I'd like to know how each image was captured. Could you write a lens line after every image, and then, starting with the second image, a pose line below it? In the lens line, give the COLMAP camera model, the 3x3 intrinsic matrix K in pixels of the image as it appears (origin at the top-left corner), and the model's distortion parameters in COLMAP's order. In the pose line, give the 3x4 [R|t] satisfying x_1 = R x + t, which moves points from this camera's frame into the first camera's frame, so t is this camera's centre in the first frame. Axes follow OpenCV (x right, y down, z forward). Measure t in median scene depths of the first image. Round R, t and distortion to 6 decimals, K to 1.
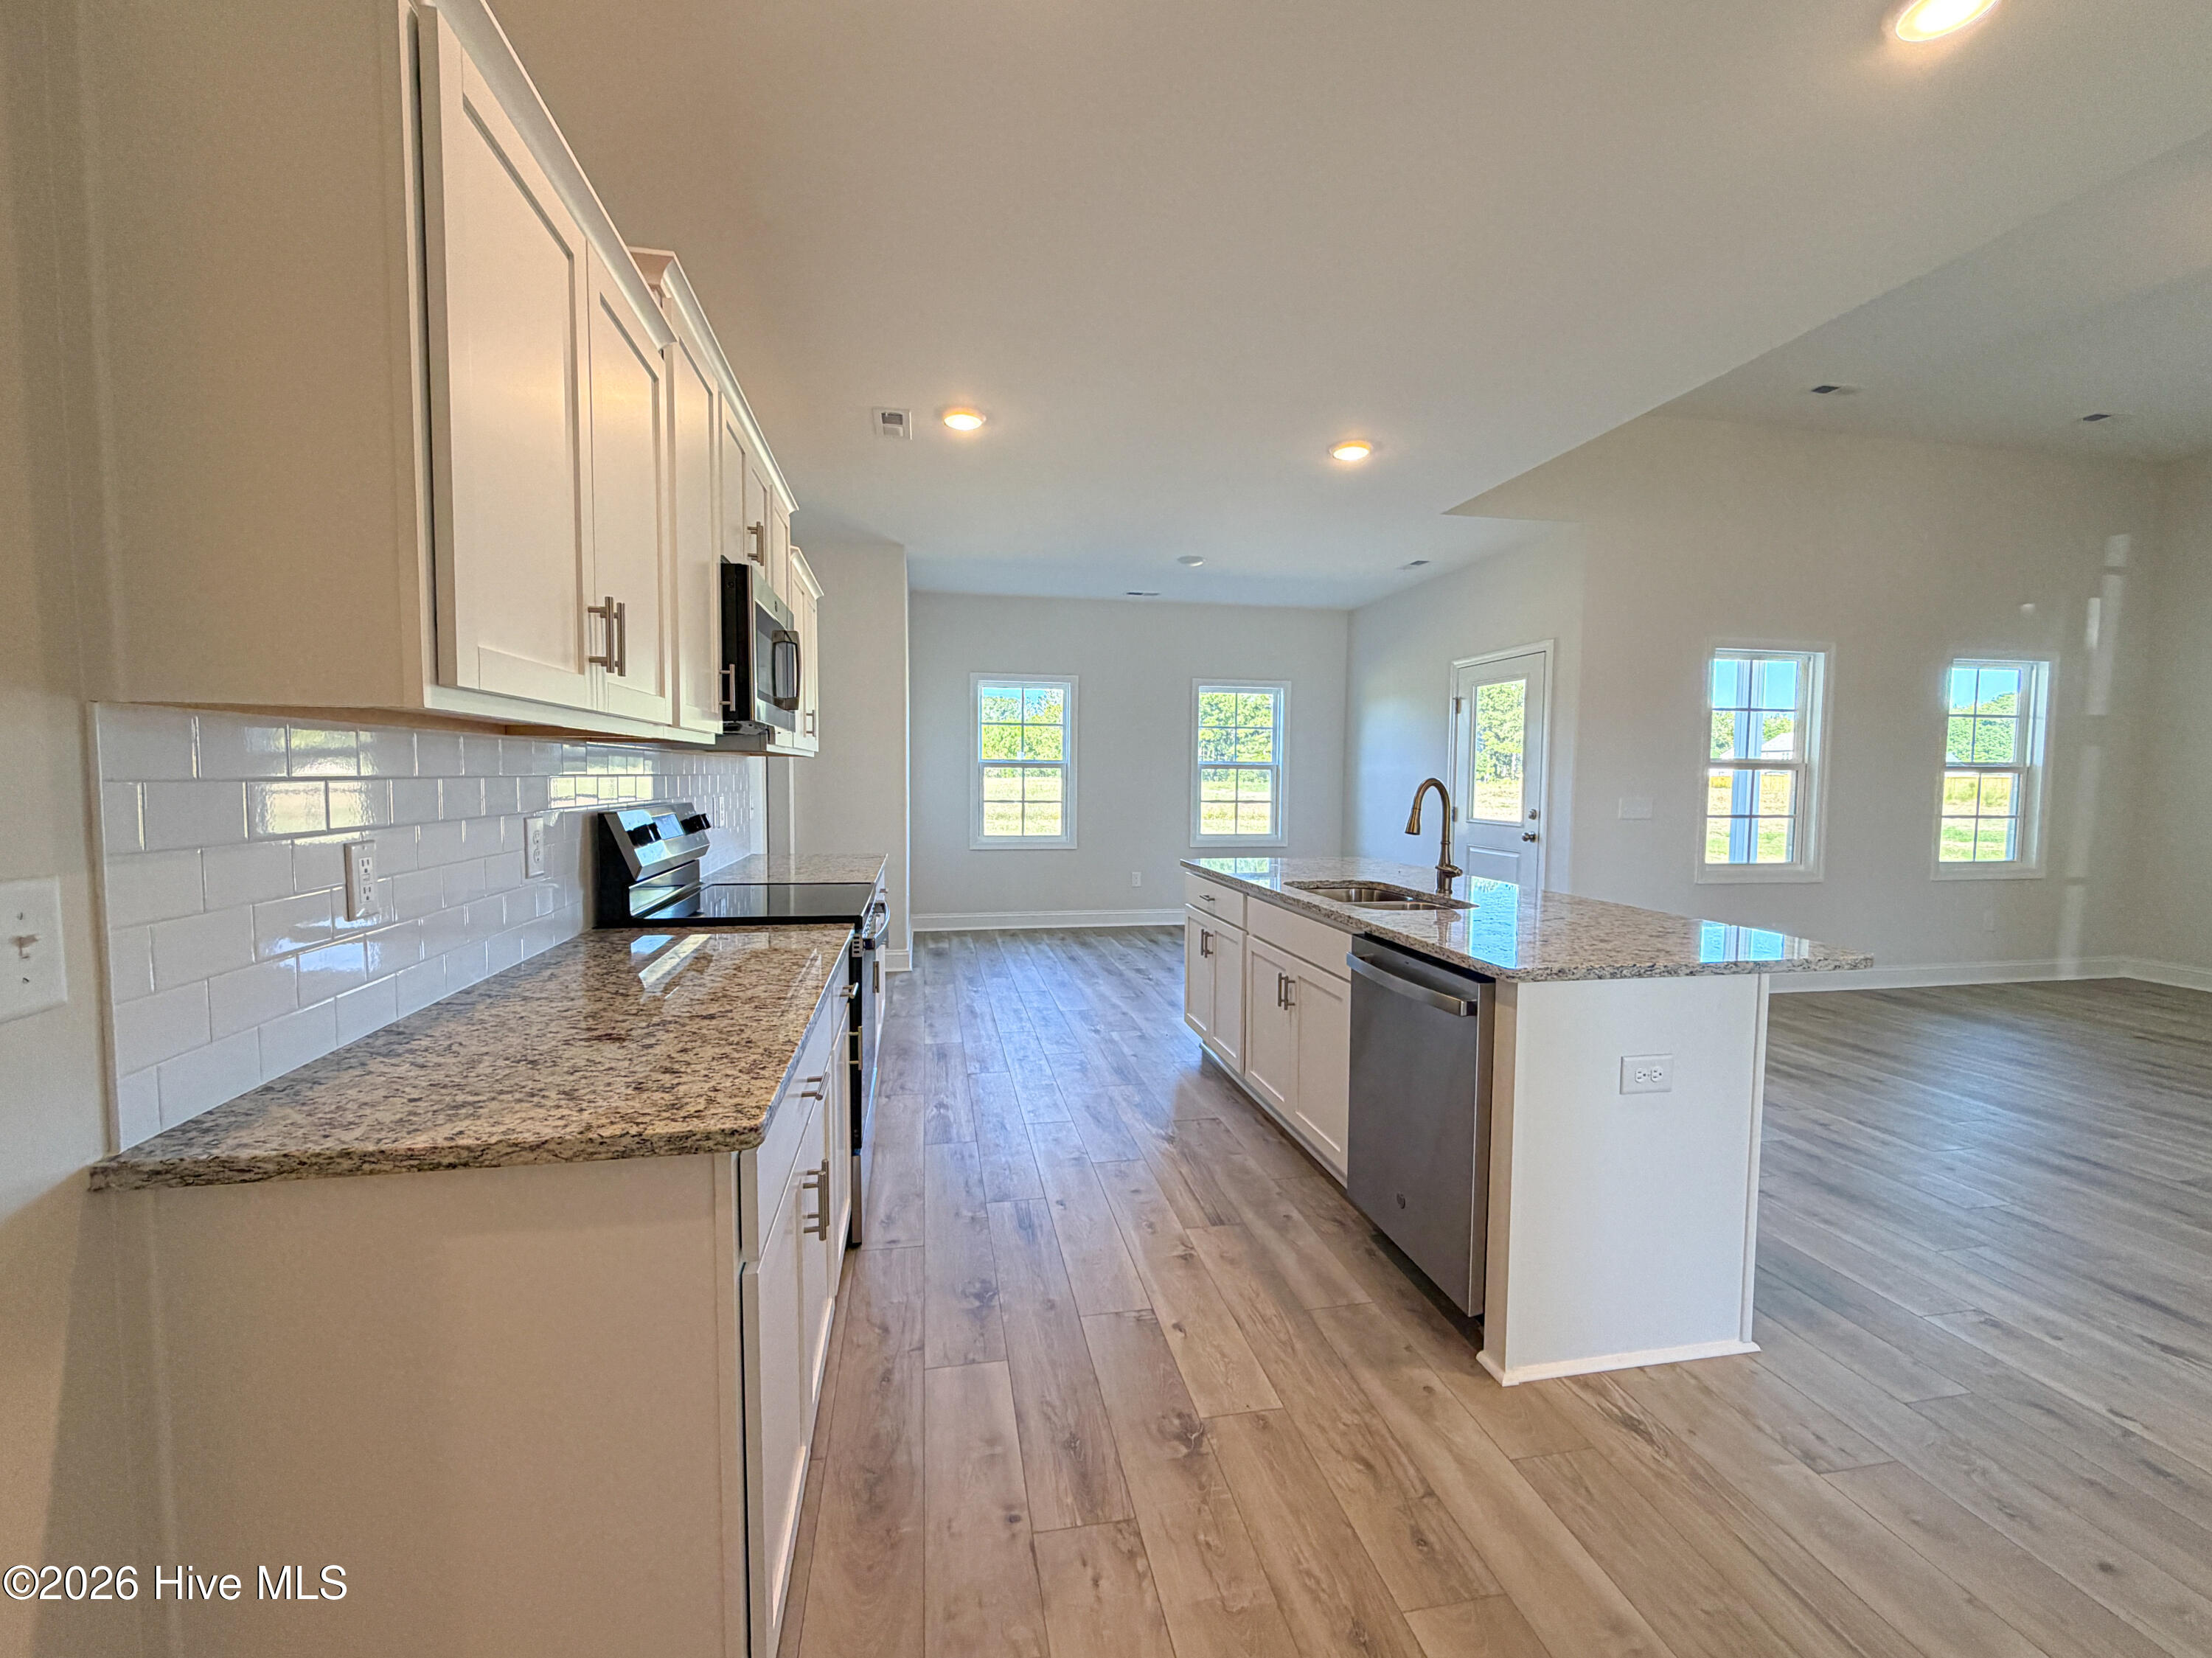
lens RADIAL K [[910.1, 0, 1099.3], [0, 910.1, 828.2], [0, 0, 1]] dist [0.001376, -0.000245]
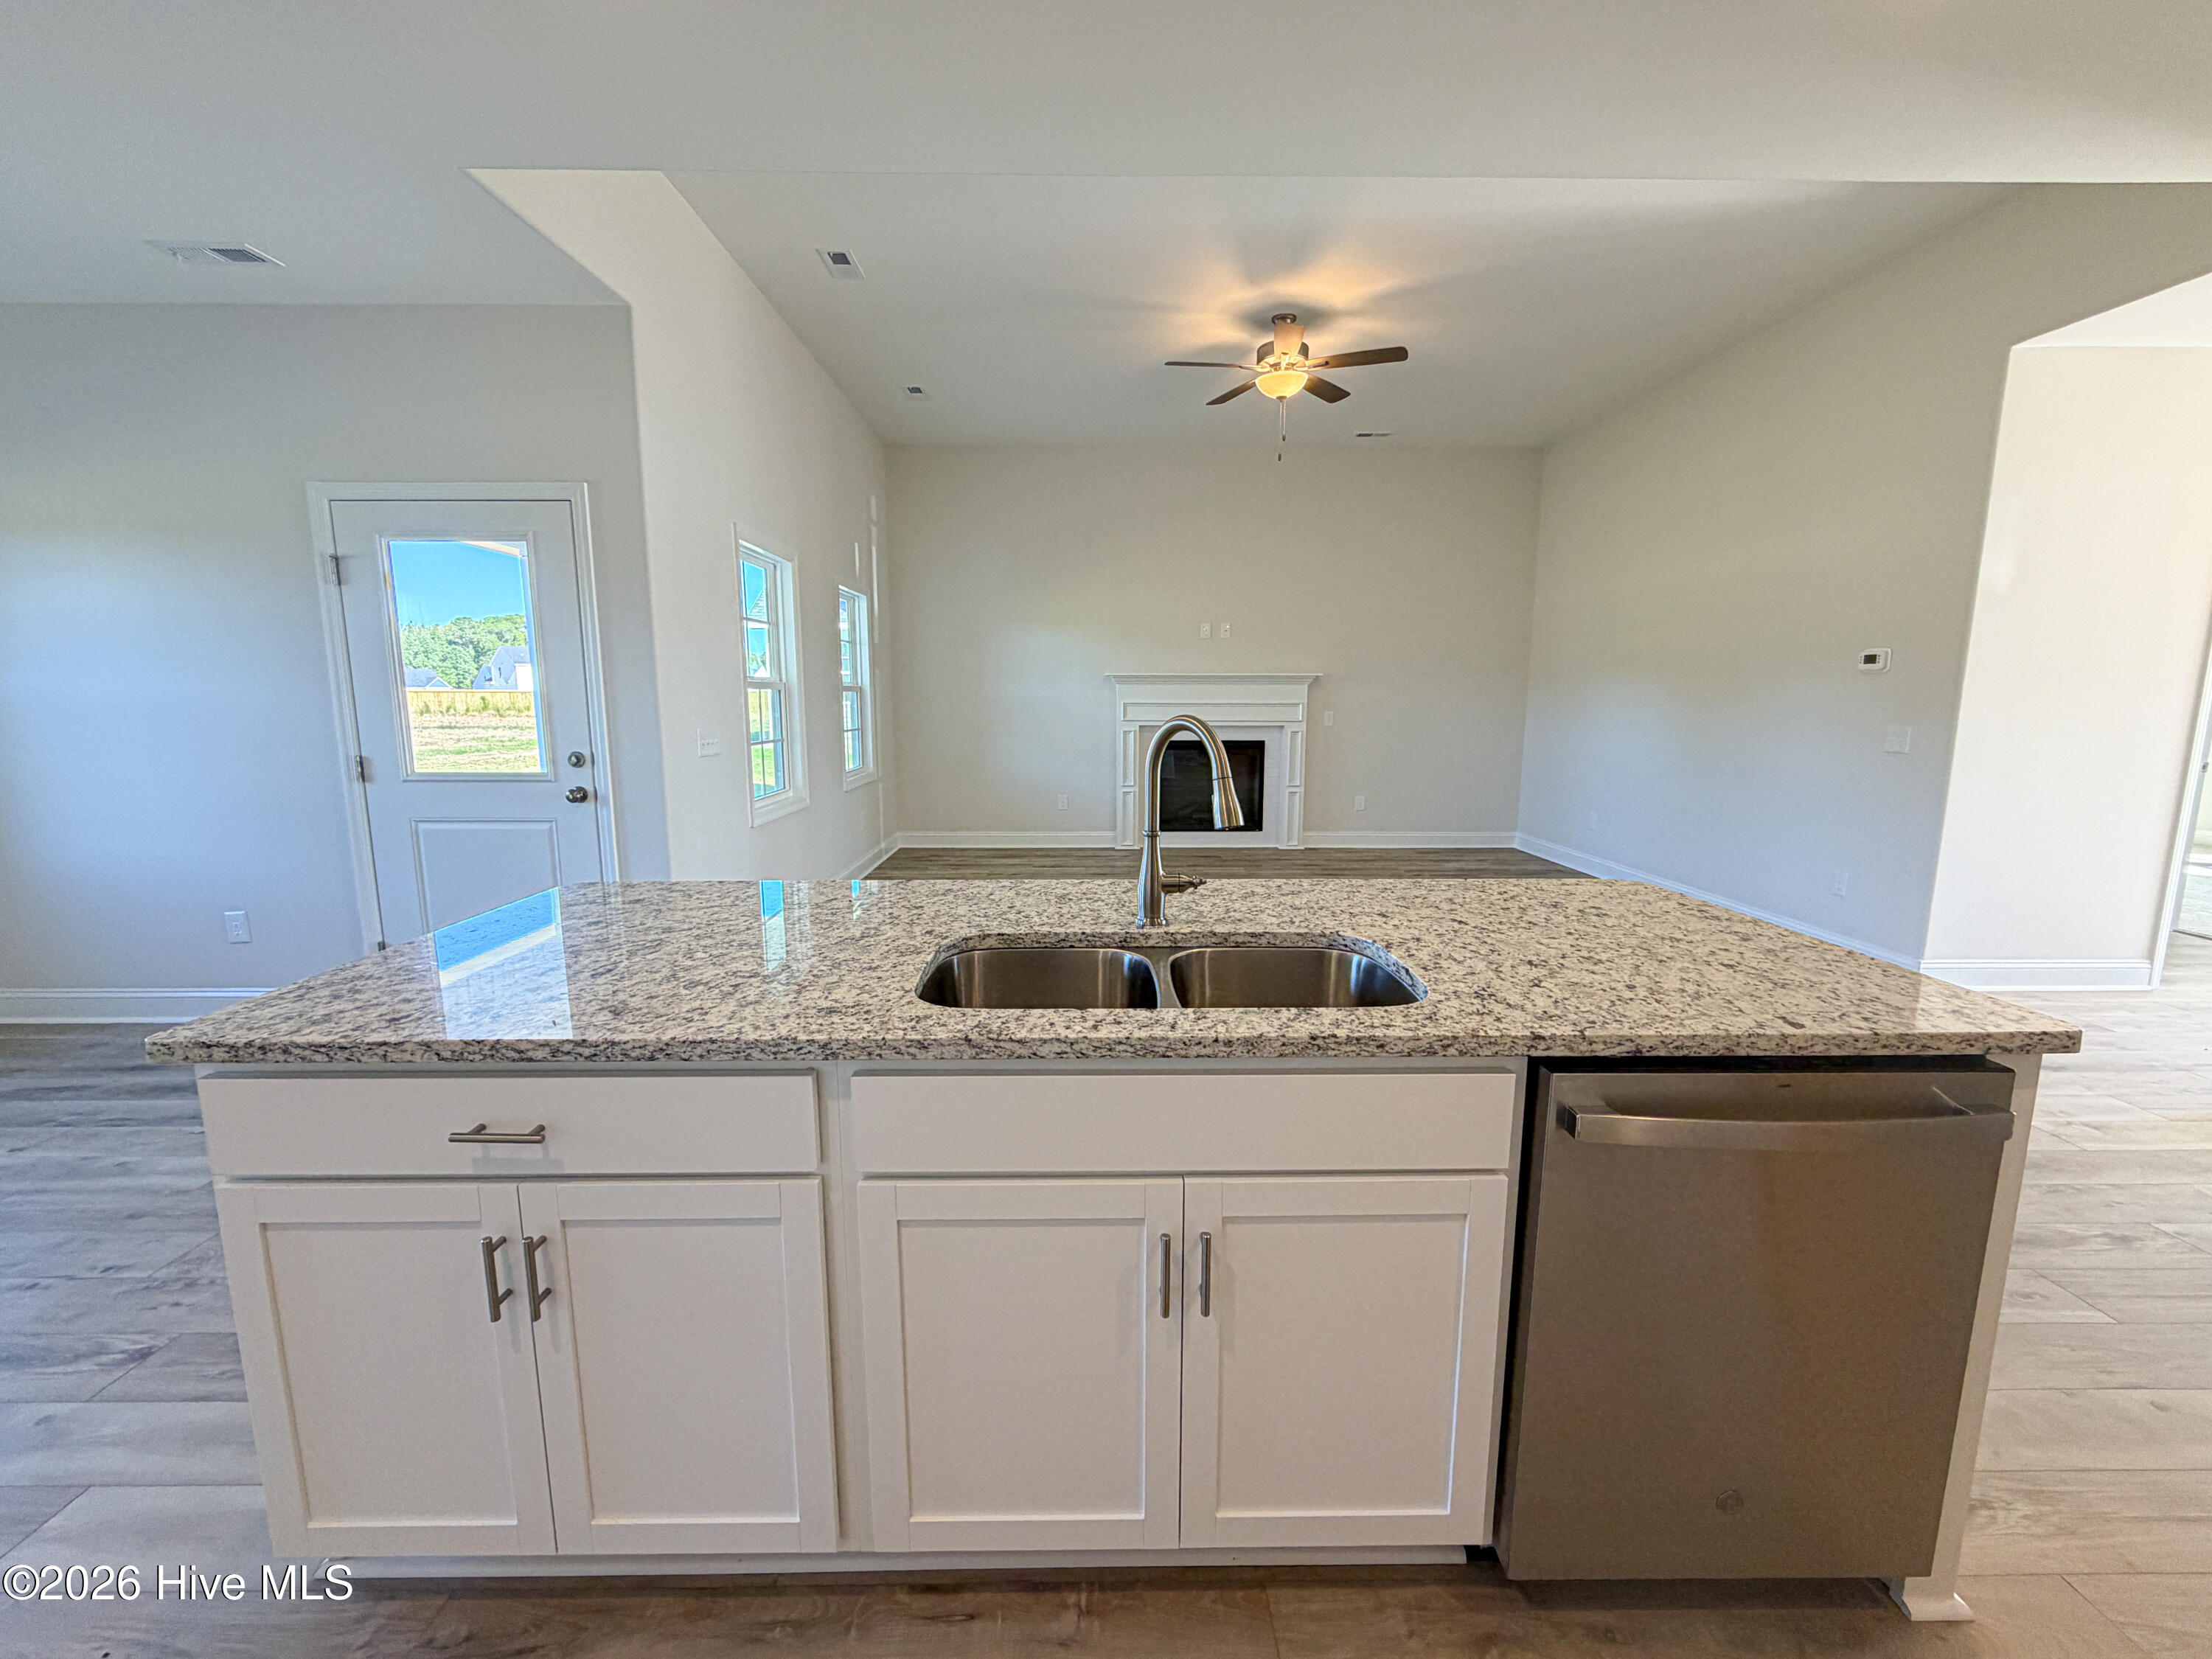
lens RADIAL K [[894.0, 0, 1095.9], [0, 894.0, 828.7], [0, 0, 1]] dist [-0.002172, -0.000320]
pose [[0.175349, -0.152830, 0.972572, -0.091774], [0.058605, 0.987746, 0.144648, -0.042212], [-0.982761, 0.031634, 0.182157, 0.602011]]
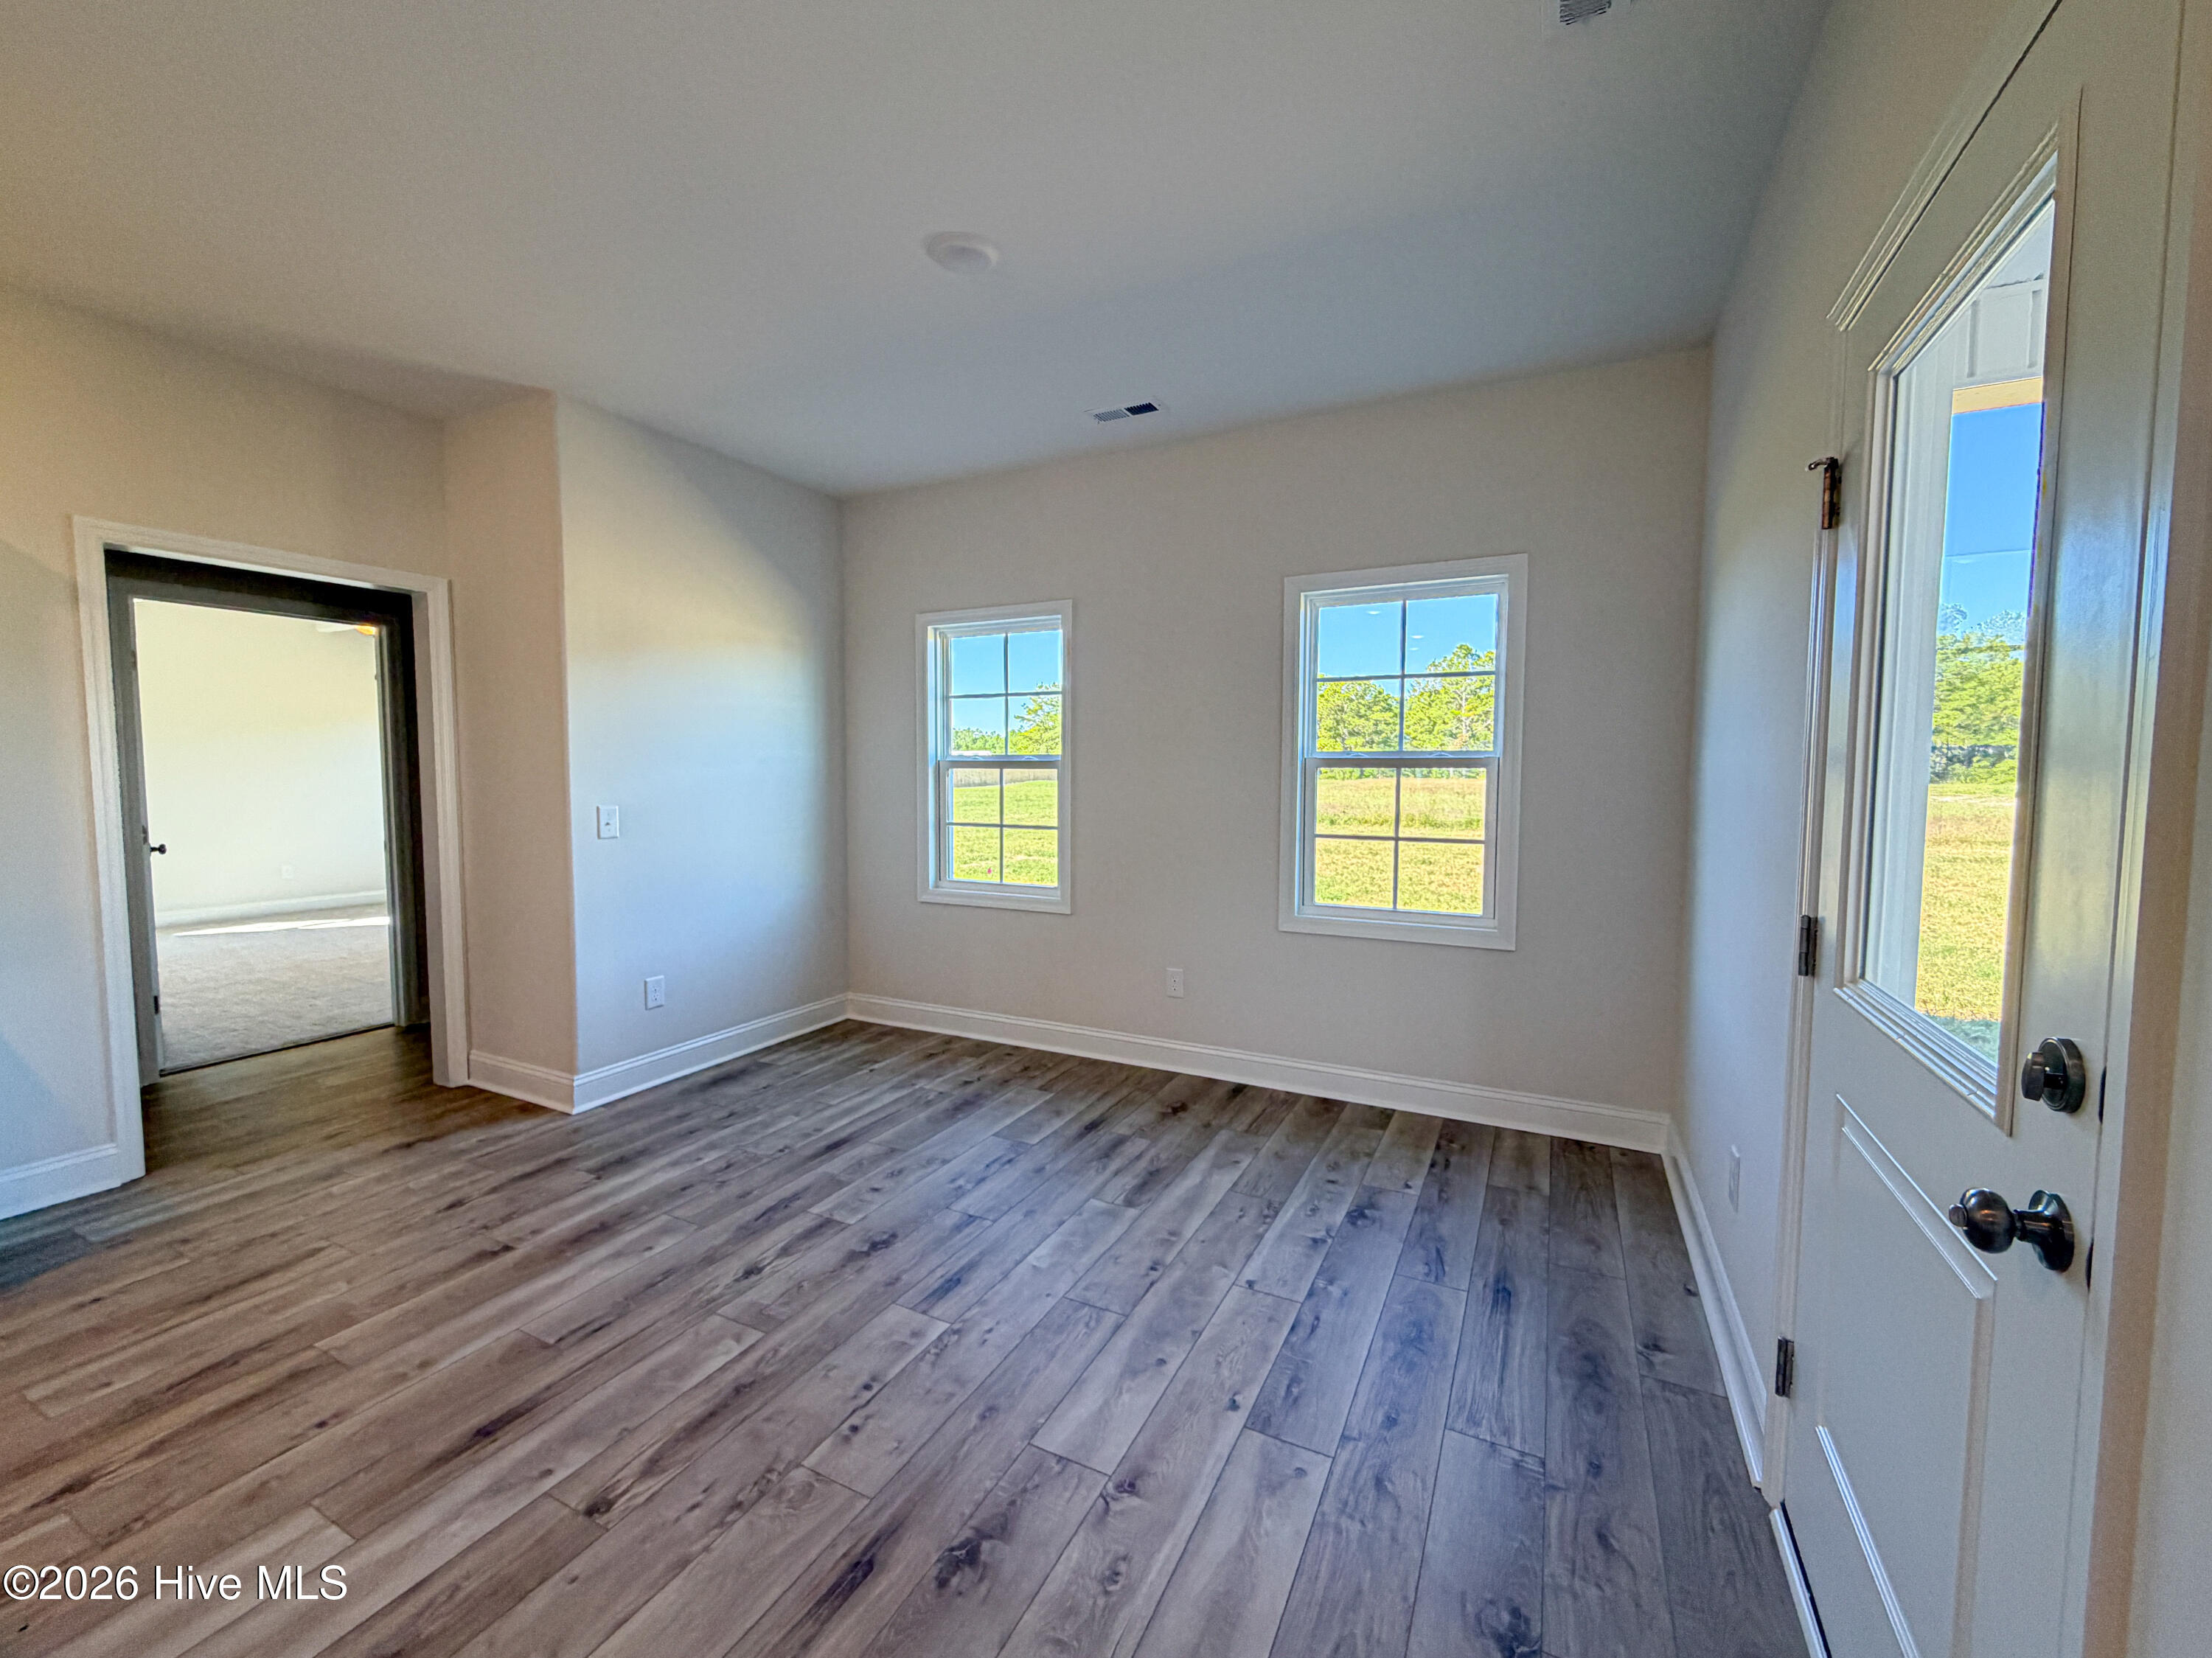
lens RADIAL K [[910.1, 0, 1099.3], [0, 910.1, 828.2], [0, 0, 1]] dist [0.001376, -0.000245]
pose [[0.793820, 0.032903, -0.607262, 0.505694], [-0.034140, 0.999372, 0.009520, -0.057458], [0.607193, 0.013175, 0.794445, 0.906064]]
